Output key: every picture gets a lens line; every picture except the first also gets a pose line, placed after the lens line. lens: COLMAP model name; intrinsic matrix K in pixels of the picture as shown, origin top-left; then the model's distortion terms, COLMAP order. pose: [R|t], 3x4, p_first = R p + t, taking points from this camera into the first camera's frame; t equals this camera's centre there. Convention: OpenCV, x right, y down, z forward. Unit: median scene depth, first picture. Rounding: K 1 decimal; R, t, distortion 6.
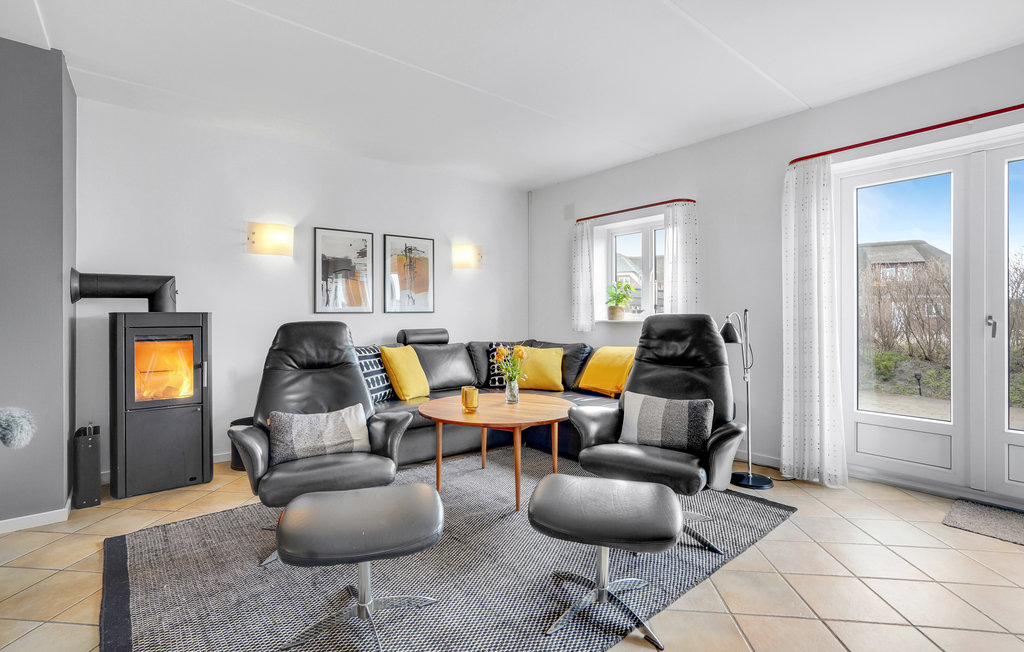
lens RADIAL K [[473.1, 0, 512.4], [0, 473.1, 310.2], [0, 0, 1]] dist [-0.036738, 0.012348]
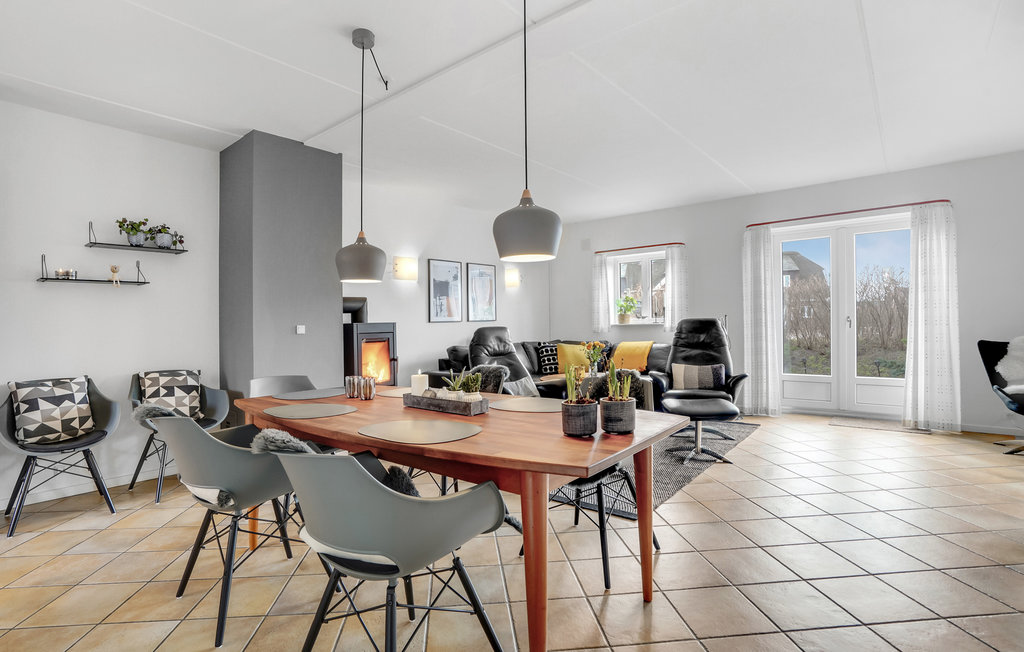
lens RADIAL K [[500.2, 0, 506.6], [0, 500.2, 326.4], [0, 0, 1]] dist [-0.046653, 0.000073]
pose [[0.980036, -0.019304, 0.197883, -0.593168], [0.016172, 0.999717, 0.017429, -0.003998], [-0.198163, -0.013881, 0.980071, -0.552003]]
